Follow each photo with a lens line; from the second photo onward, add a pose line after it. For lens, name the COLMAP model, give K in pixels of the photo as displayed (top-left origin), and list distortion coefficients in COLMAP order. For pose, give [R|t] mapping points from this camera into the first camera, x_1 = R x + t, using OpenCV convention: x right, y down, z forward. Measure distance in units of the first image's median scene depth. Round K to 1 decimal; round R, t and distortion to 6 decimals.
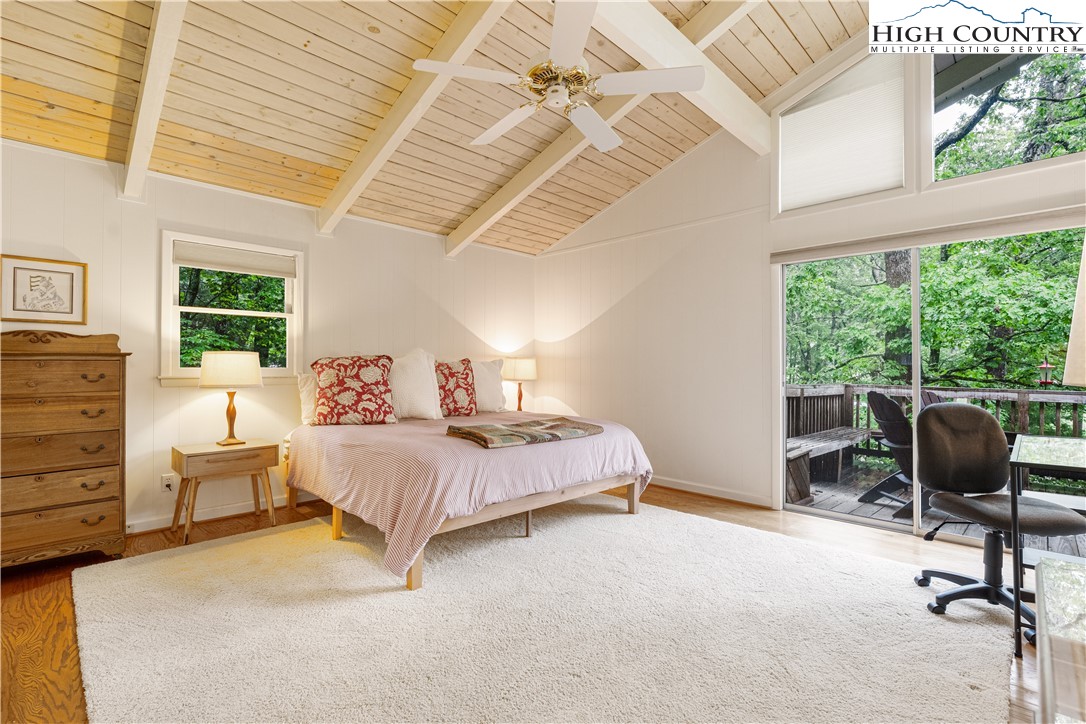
lens RADIAL K [[498.1, 0, 540.8], [0, 498.1, 364.2], [0, 0, 1]] dist [0.000754, 0.000494]
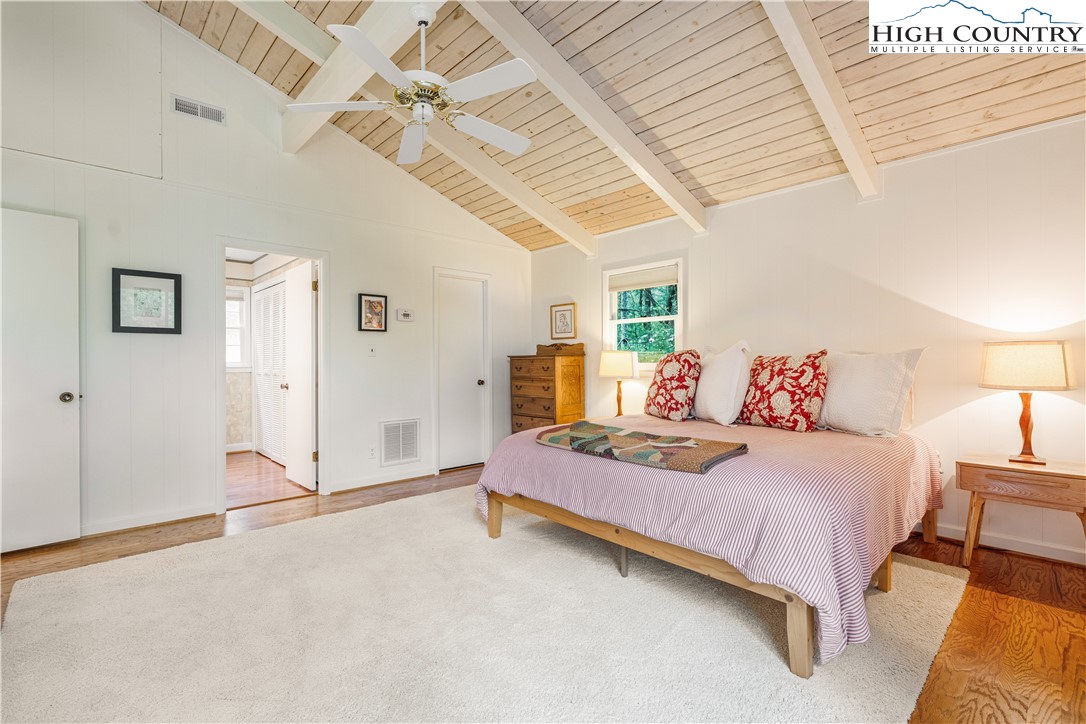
lens RADIAL K [[498.1, 0, 540.8], [0, 498.1, 360.0], [0, 0, 1]] dist [0.000754, 0.000494]
pose [[-0.041210, -0.011254, -0.999087, 0.669325], [0.002408, 0.999933, -0.011363, 0.012639], [0.999148, -0.002874, -0.041181, 0.787406]]
